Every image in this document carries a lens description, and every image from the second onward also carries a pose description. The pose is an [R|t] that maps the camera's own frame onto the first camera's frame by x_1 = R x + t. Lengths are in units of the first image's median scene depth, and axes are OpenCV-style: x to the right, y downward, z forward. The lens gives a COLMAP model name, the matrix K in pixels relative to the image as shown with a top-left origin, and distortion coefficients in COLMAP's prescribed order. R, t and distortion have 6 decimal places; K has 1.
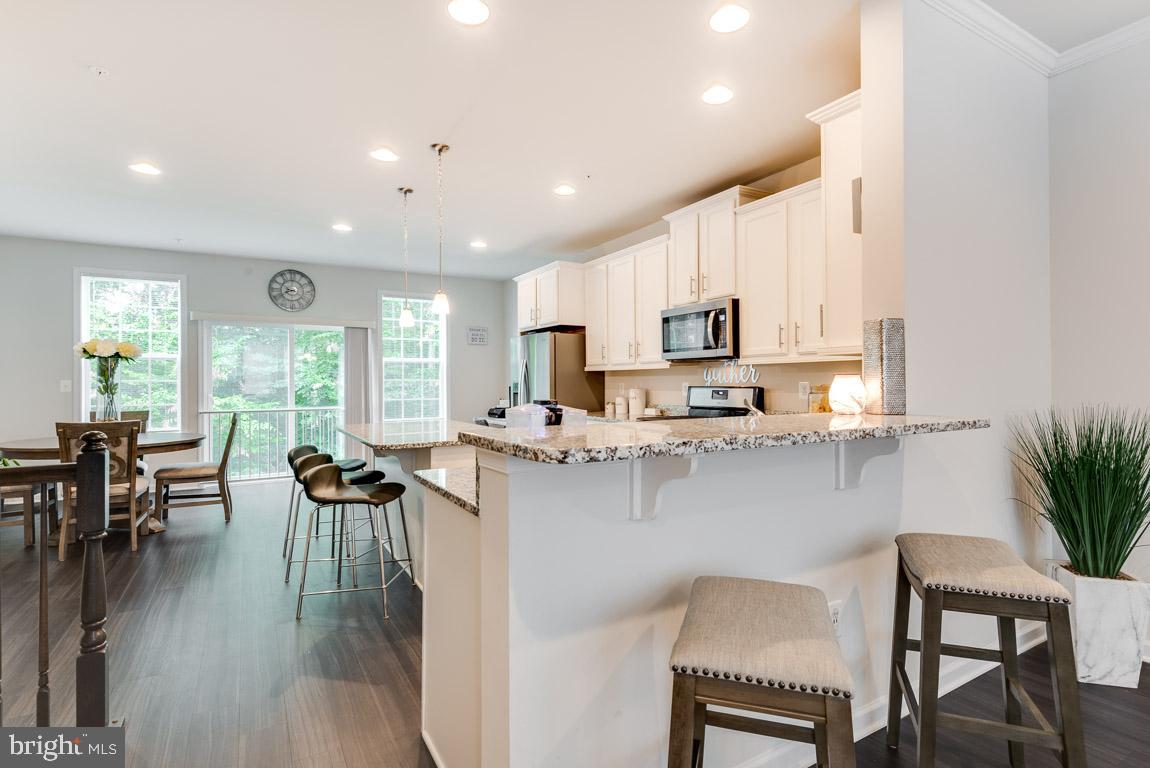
lens RADIAL K [[571.8, 0, 574.6], [0, 571.8, 386.0], [0, 0, 1]] dist [0.014246, -0.010175]
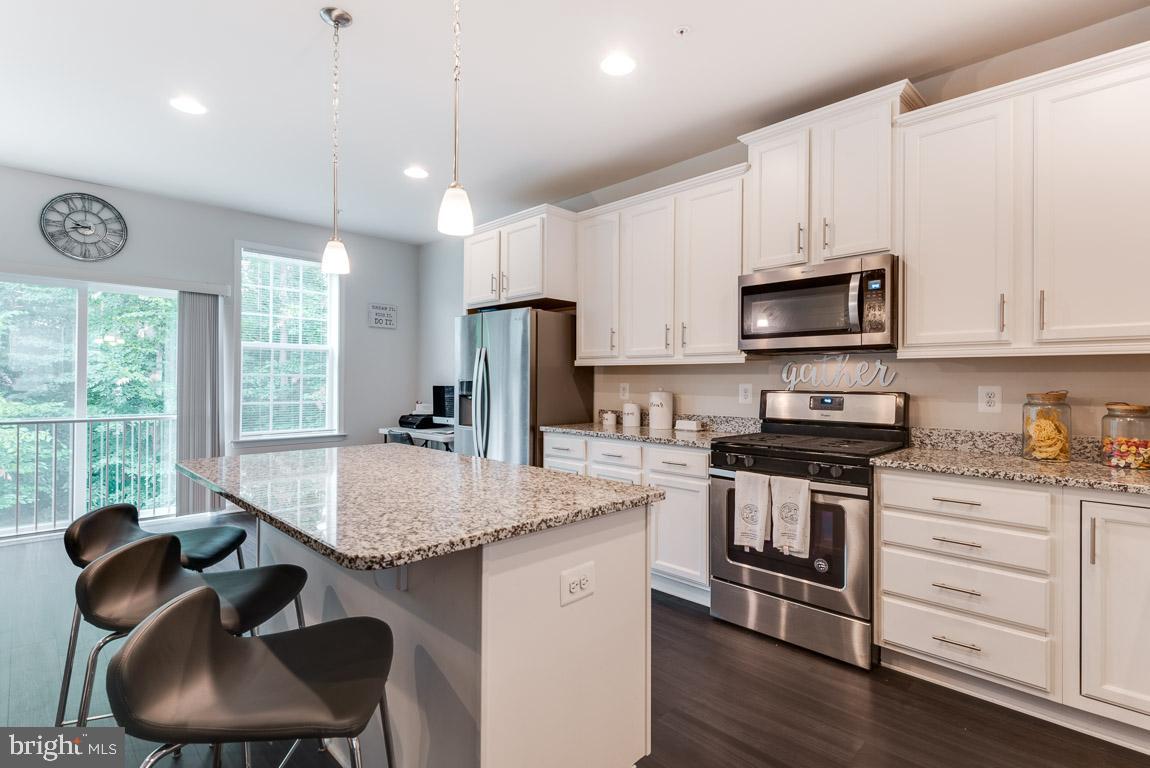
lens RADIAL K [[571.8, 0, 574.3], [0, 571.8, 380.1], [0, 0, 1]] dist [0.014246, -0.010175]
pose [[0.969240, 0.013184, 0.245765, -0.156094], [-0.011066, 0.999889, -0.009998, -0.001809], [-0.245869, 0.006970, 0.969278, 0.321489]]
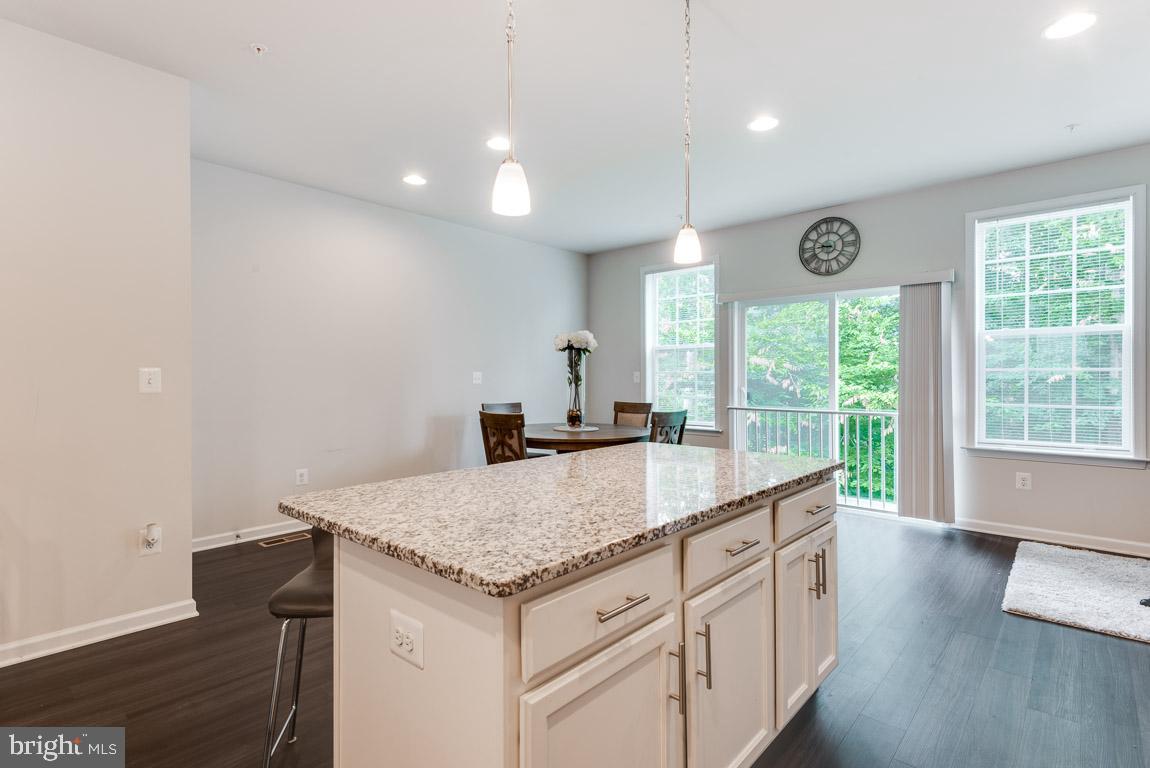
lens RADIAL K [[571.8, 0, 573.7], [0, 571.8, 377.5], [0, 0, 1]] dist [0.014246, -0.010175]
pose [[0.274645, 0.006602, -0.961523, 0.133864], [-0.005249, 0.999972, 0.005366, -0.004899], [0.961531, 0.003573, 0.274672, 0.587993]]
